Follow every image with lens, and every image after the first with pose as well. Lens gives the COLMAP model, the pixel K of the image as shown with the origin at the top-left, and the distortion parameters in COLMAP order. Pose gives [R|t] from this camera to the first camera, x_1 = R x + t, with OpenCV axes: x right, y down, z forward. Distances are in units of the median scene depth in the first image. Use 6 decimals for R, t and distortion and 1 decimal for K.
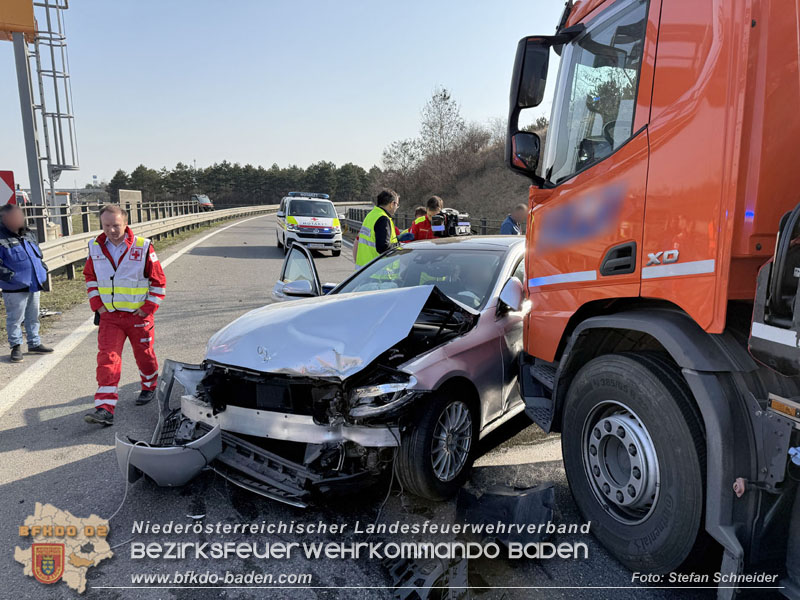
lens RADIAL K [[563.0, 0, 402.4], [0, 563.0, 296.4], [0, 0, 1]] dist [0.129677, -0.164710]
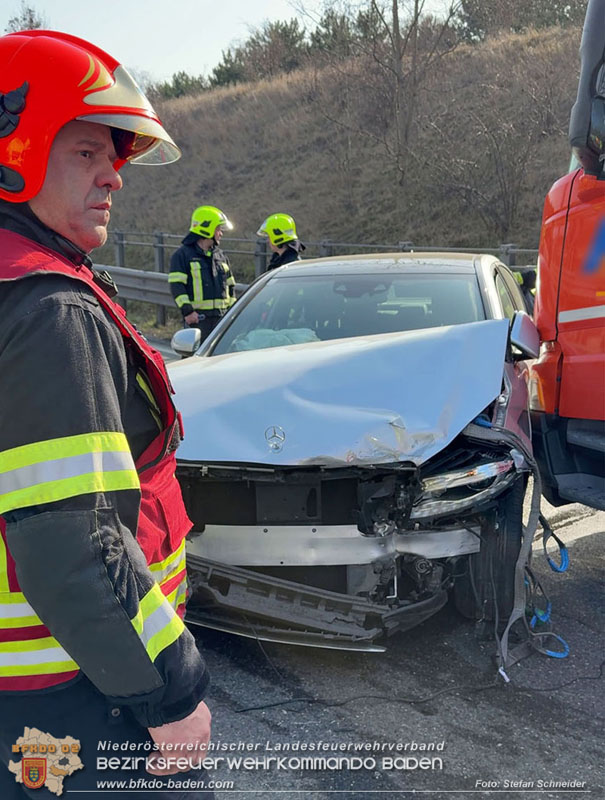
lens RADIAL K [[903.5, 0, 302.4], [0, 903.5, 464.9], [0, 0, 1]] dist [0.121317, -0.216453]
pose [[0.929788, -0.087126, 0.357635, -0.585504], [0.049453, 0.992343, 0.113184, 0.017319], [-0.364758, -0.087551, 0.926977, 0.042965]]
